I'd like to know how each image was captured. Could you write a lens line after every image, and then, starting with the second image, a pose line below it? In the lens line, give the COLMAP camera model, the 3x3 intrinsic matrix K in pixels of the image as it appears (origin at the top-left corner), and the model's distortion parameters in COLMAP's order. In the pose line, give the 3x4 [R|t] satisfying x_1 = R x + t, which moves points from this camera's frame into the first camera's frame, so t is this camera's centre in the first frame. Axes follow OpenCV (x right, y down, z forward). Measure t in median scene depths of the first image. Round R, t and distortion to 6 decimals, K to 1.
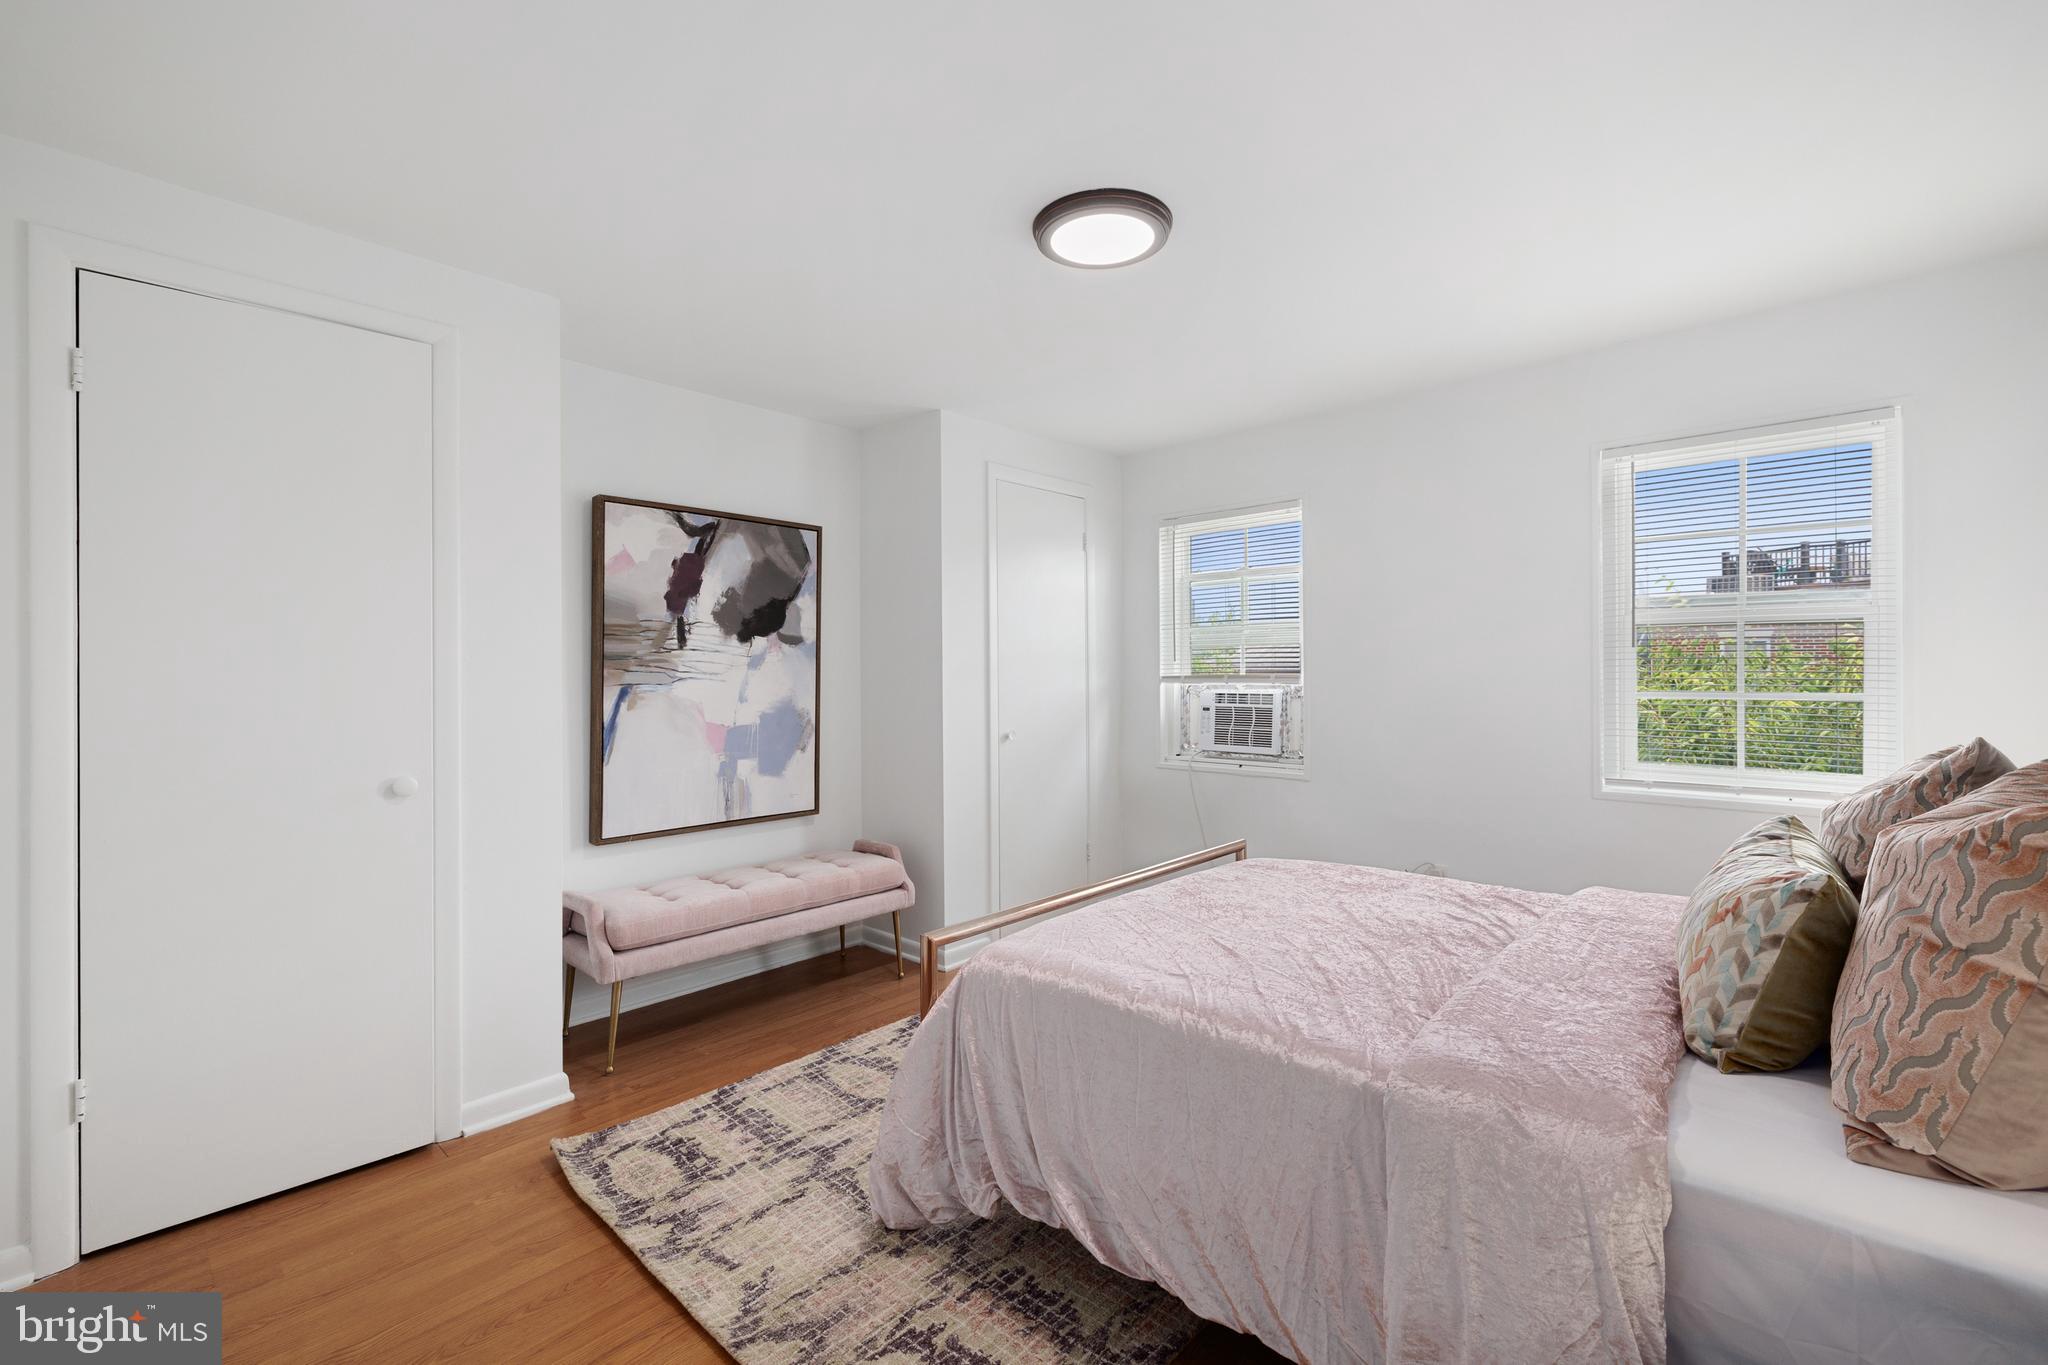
lens RADIAL K [[870.2, 0, 1024.0], [0, 870.2, 682.5], [0, 0, 1]] dist [0.001379, -0.000012]
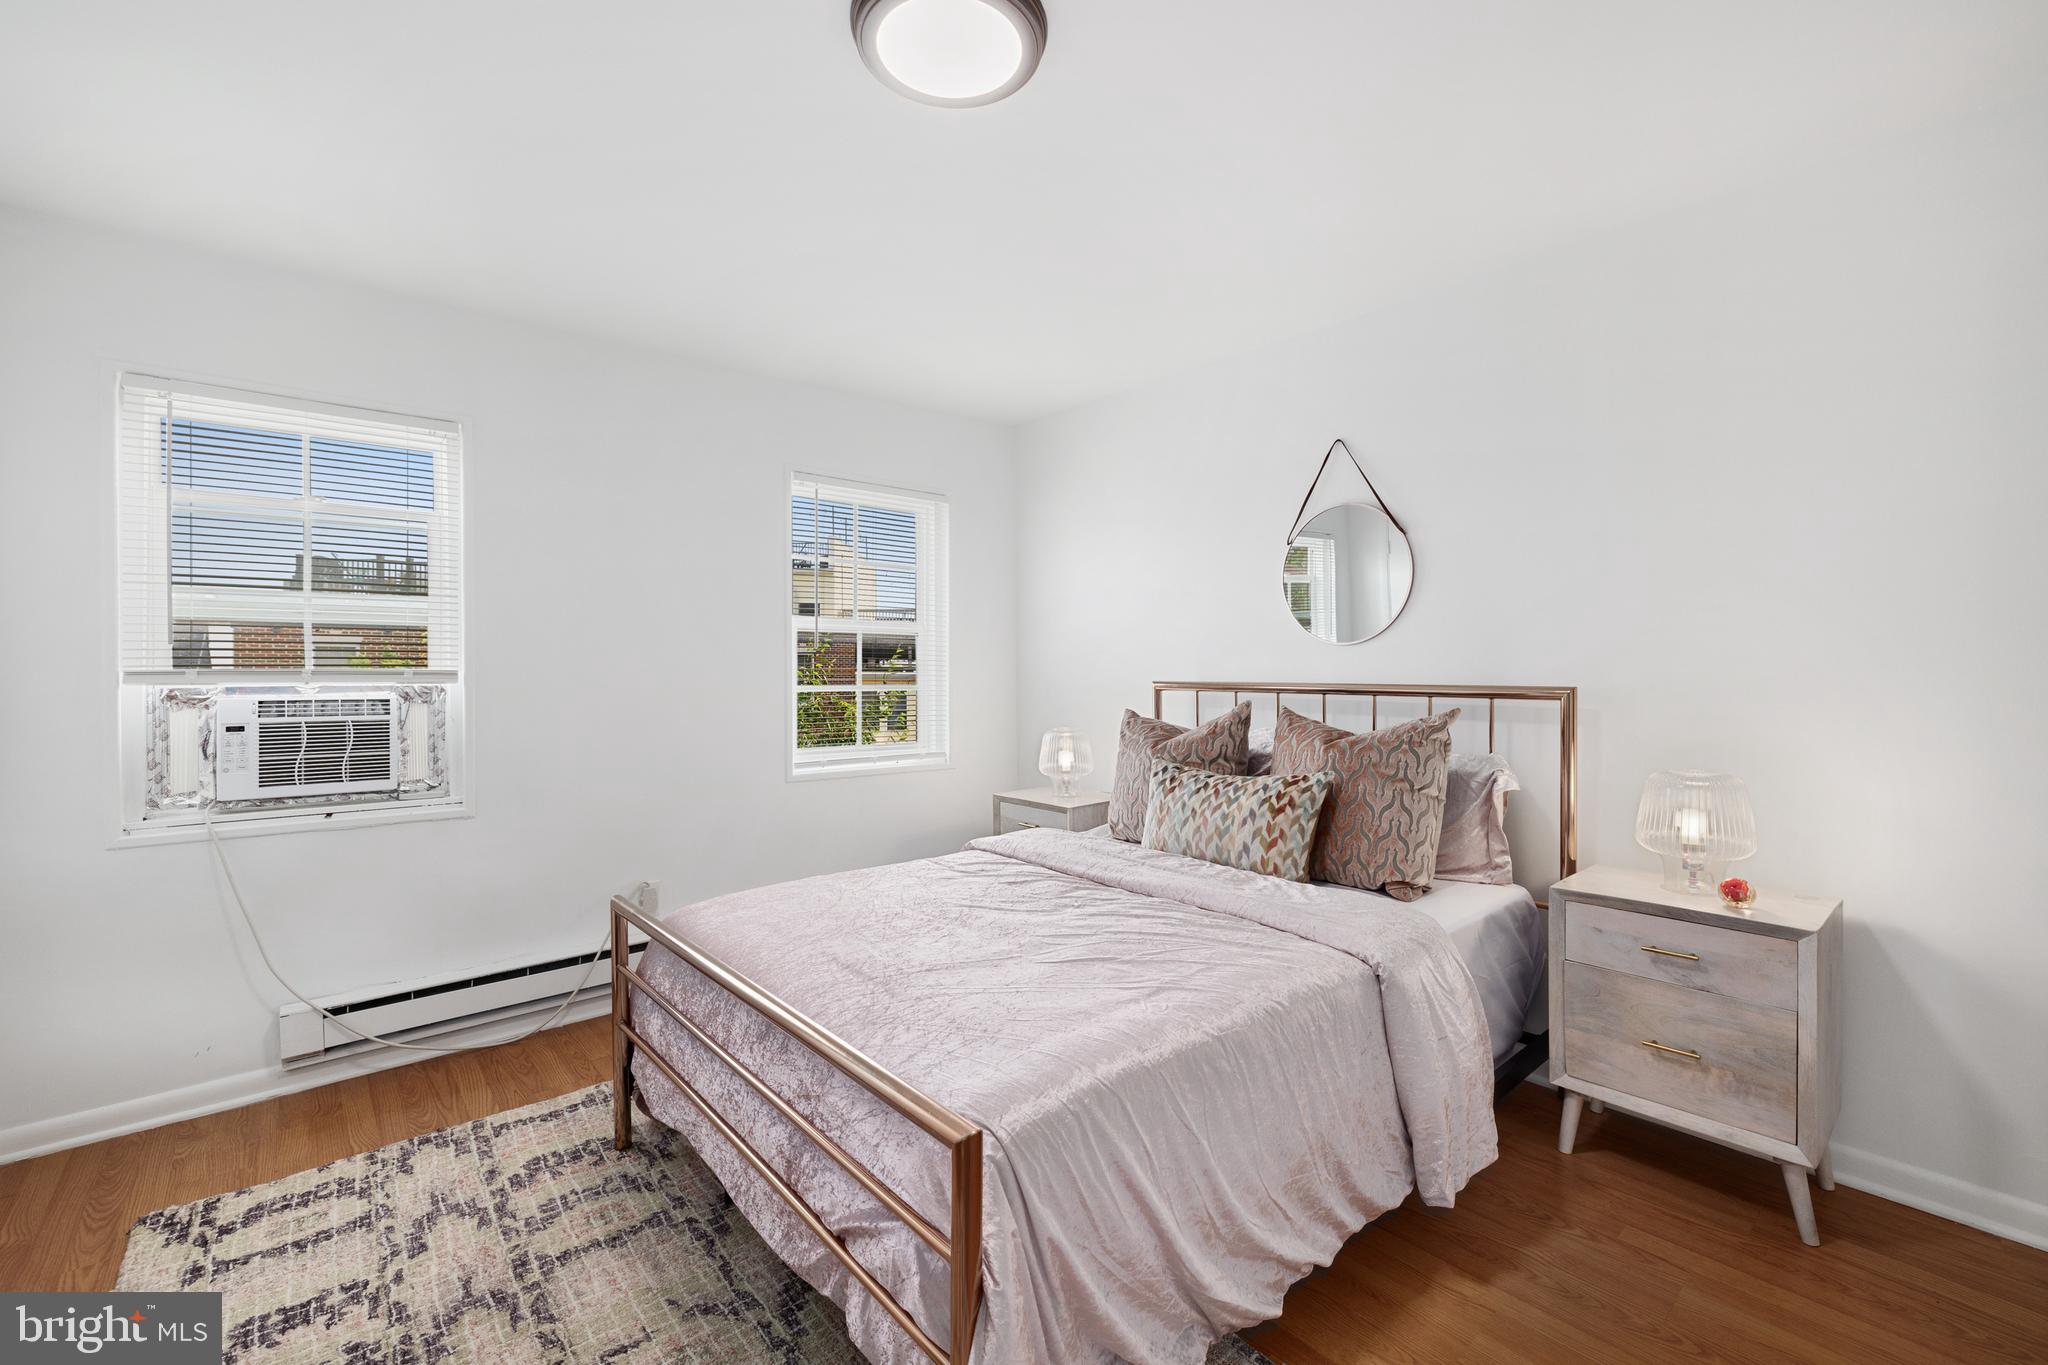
lens RADIAL K [[870.2, 0, 1024.0], [0, 870.2, 682.5], [0, 0, 1]] dist [0.001379, -0.000012]
pose [[0.115261, -0.002181, 0.993333, -0.305296], [0.010038, 0.999949, 0.001030, 0.004876], [-0.993285, 0.009852, 0.115277, 0.422499]]
